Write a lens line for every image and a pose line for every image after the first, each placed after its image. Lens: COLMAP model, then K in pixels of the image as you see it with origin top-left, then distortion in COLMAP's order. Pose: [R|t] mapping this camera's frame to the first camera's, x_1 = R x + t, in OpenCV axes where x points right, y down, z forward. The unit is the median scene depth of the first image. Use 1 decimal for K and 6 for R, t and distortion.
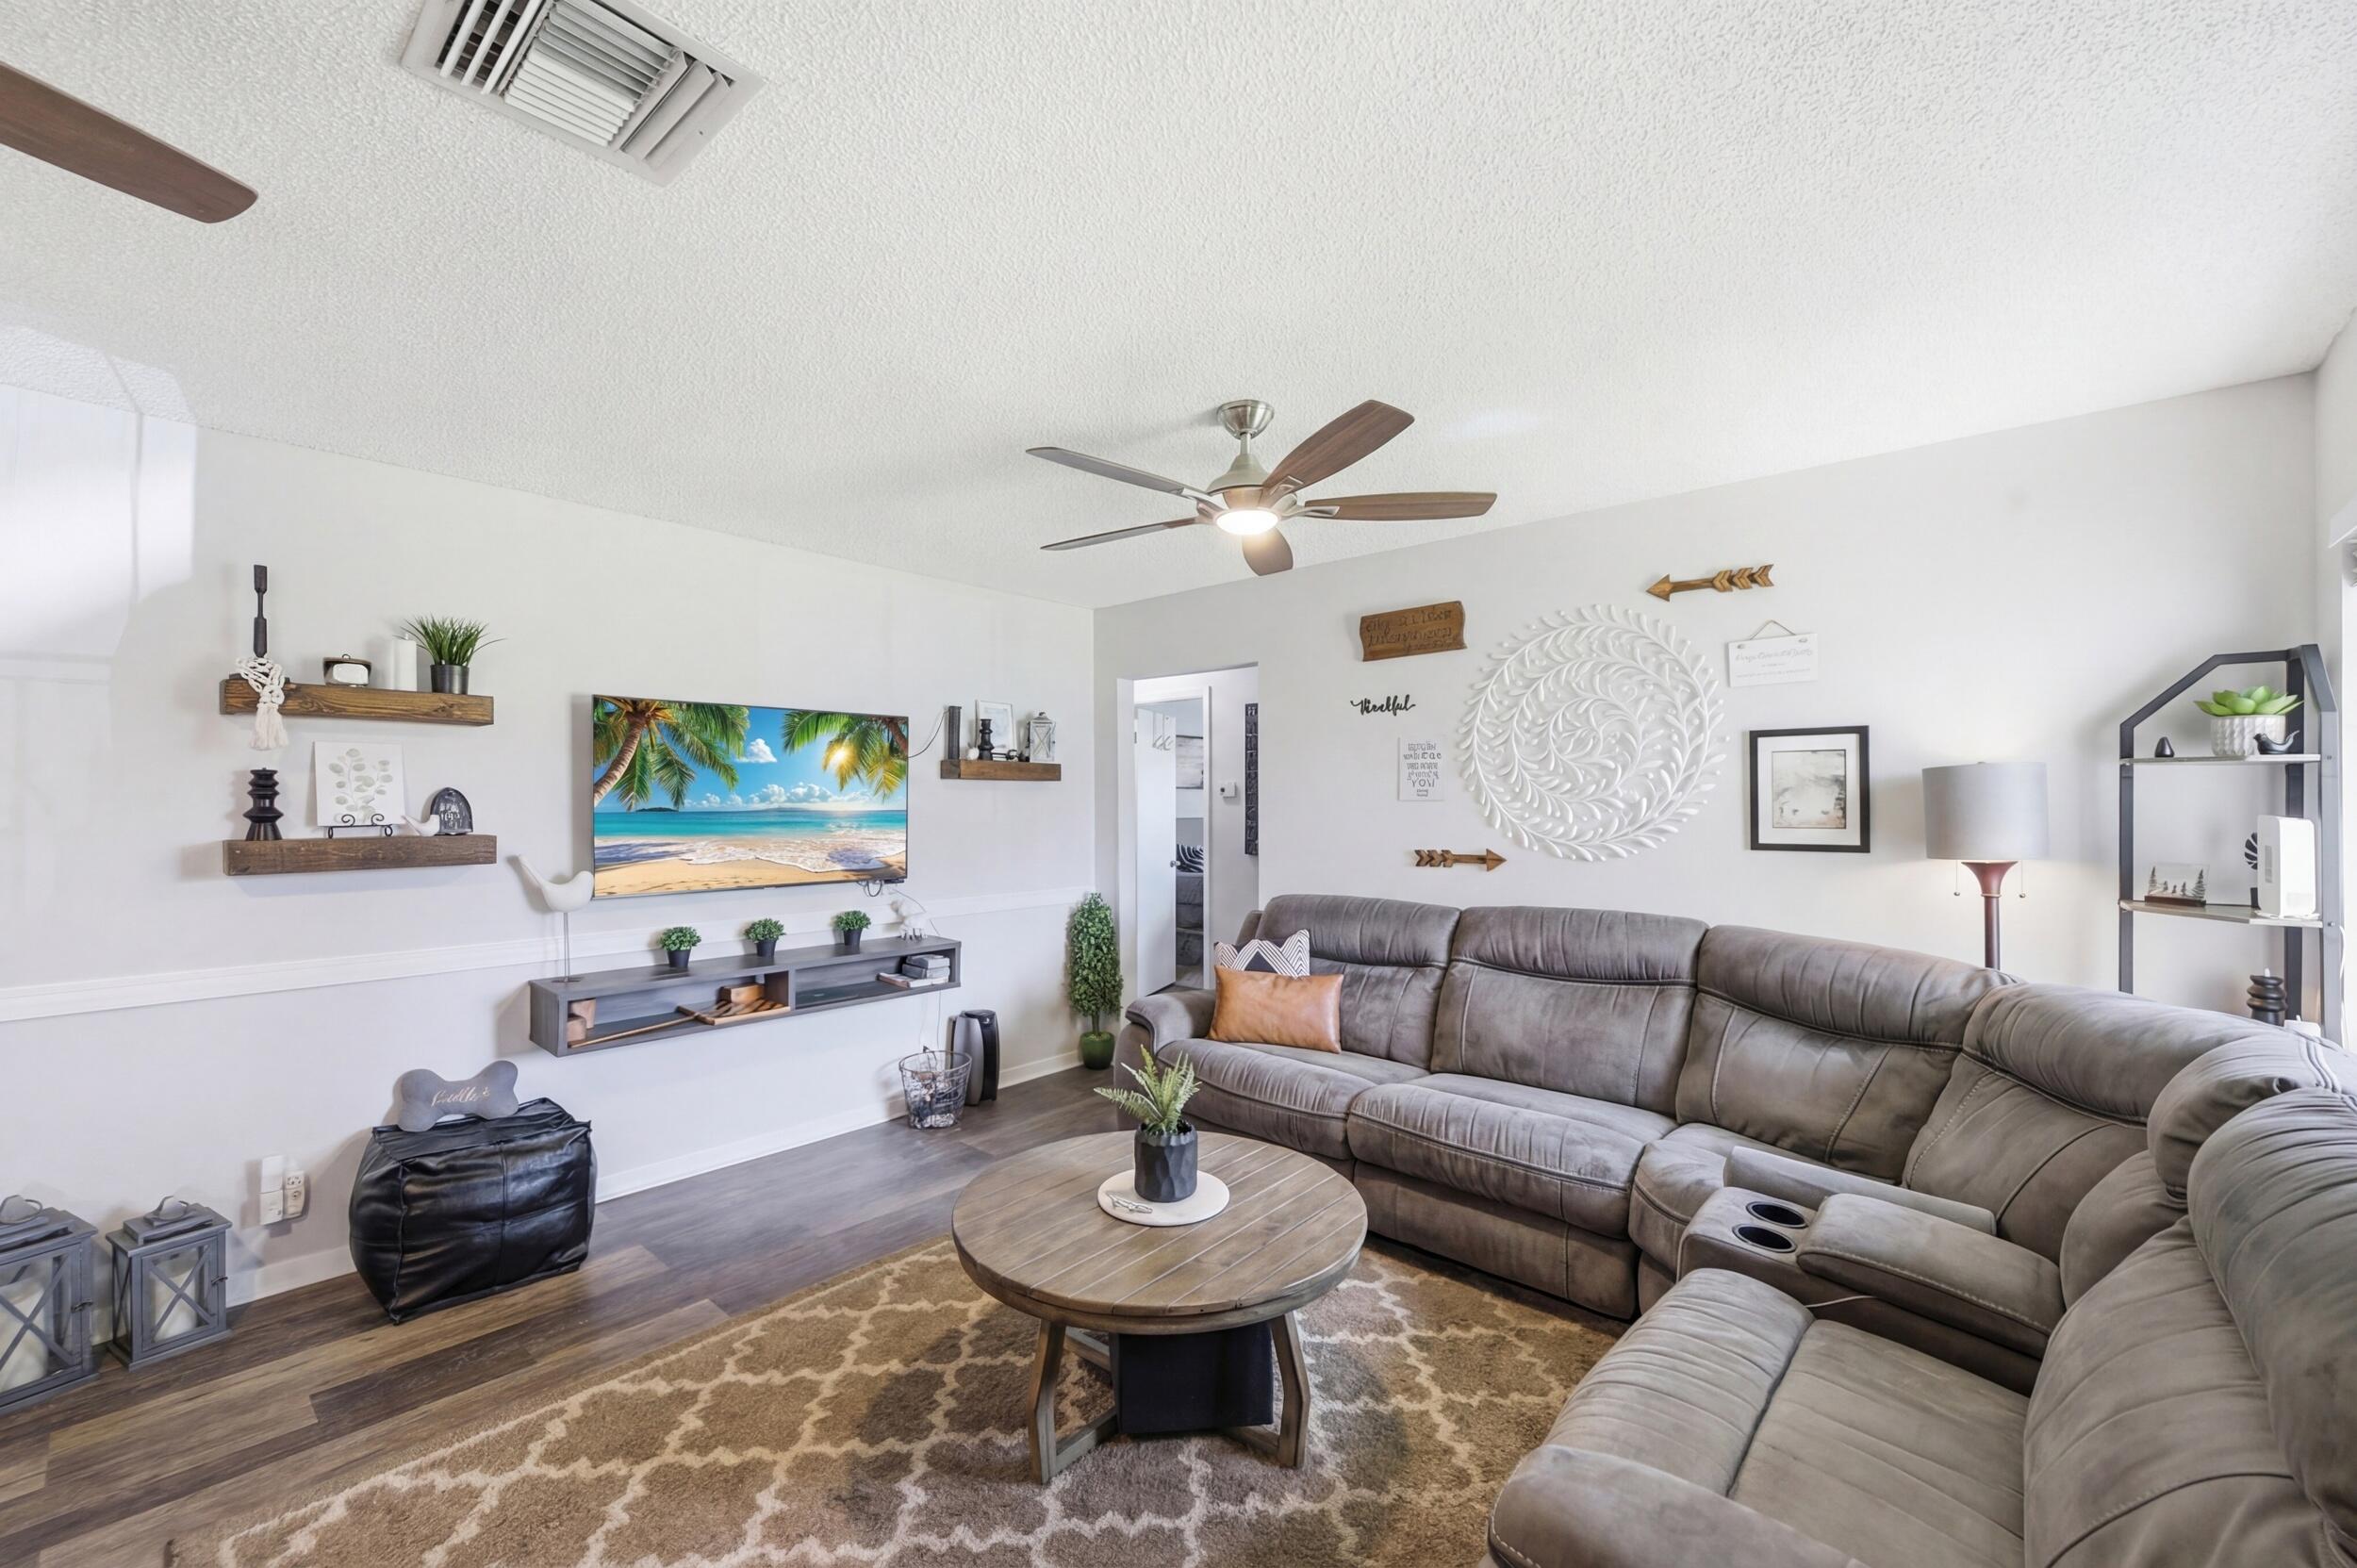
lens RADIAL K [[948.0, 0, 1183.2], [0, 948.0, 796.7], [0, 0, 1]] dist [0.003415, -0.000094]
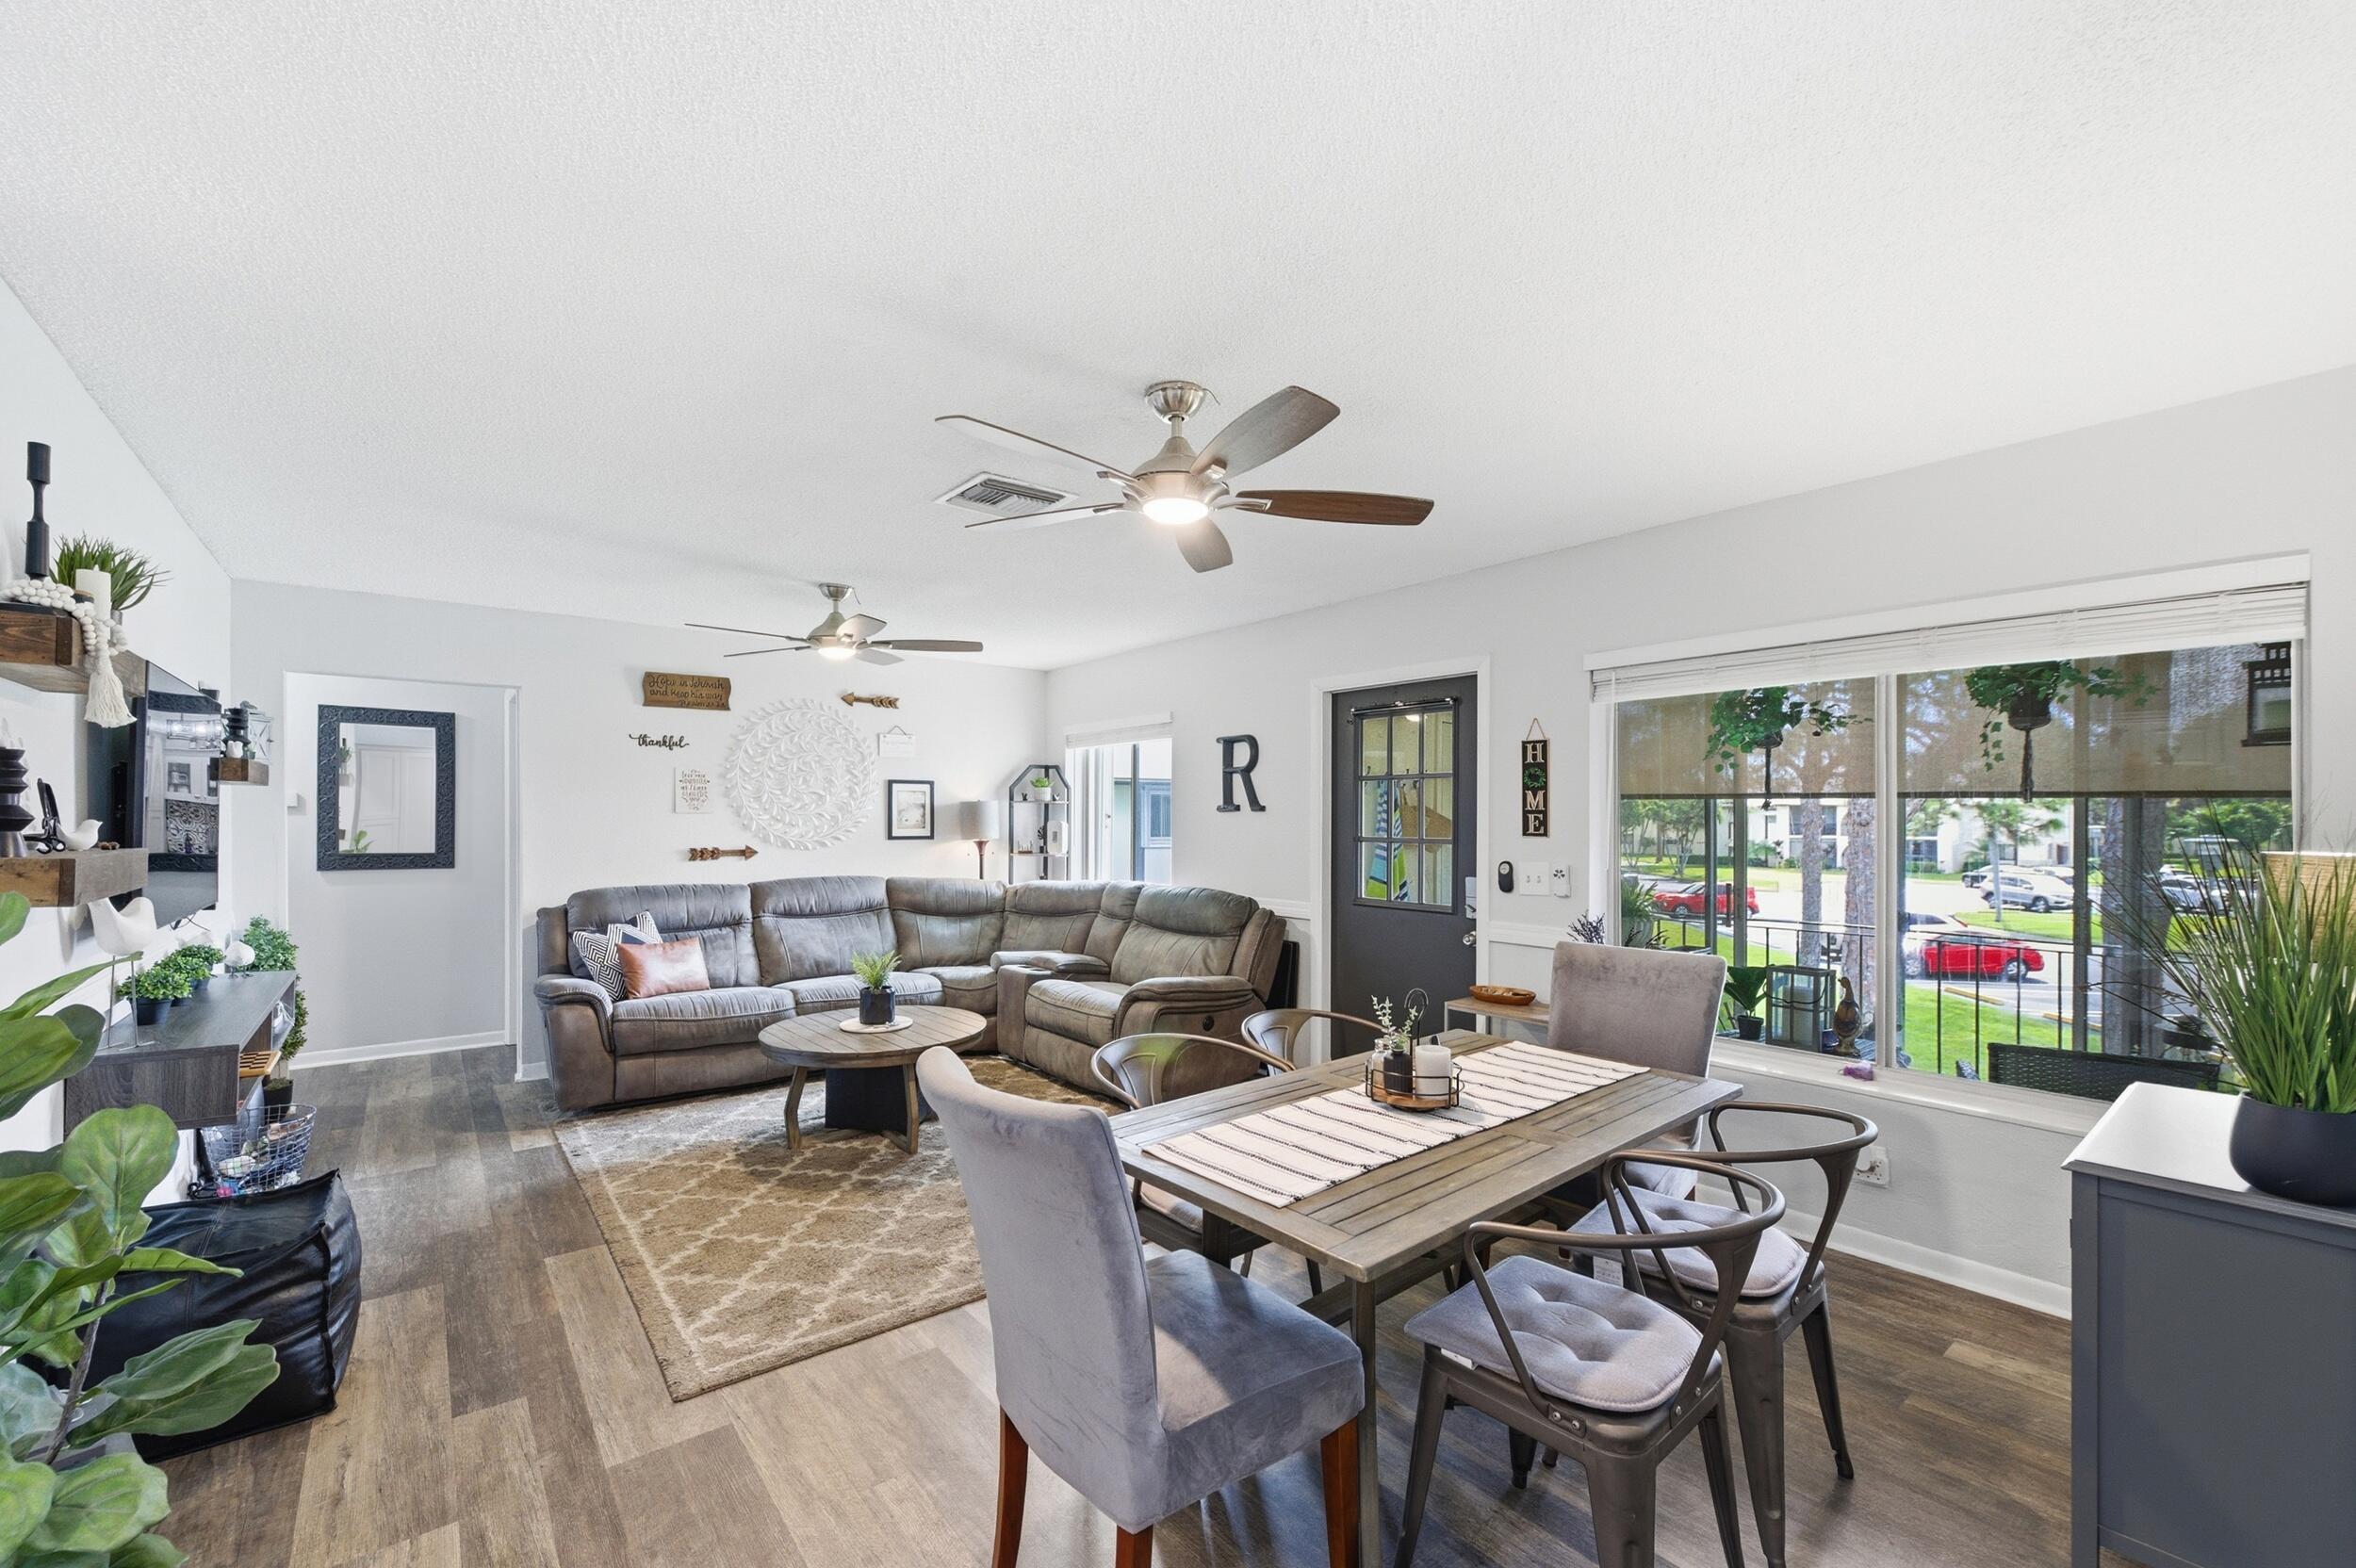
lens RADIAL K [[947.5, 0, 1176.8], [0, 947.5, 804.6], [0, 0, 1]] dist [0.003415, -0.000094]
pose [[0.162911, 0.019461, 0.986449, -1.278740], [-0.009816, 0.999788, -0.018103, 0.012223], [-0.986592, -0.006734, 0.163068, 0.086903]]
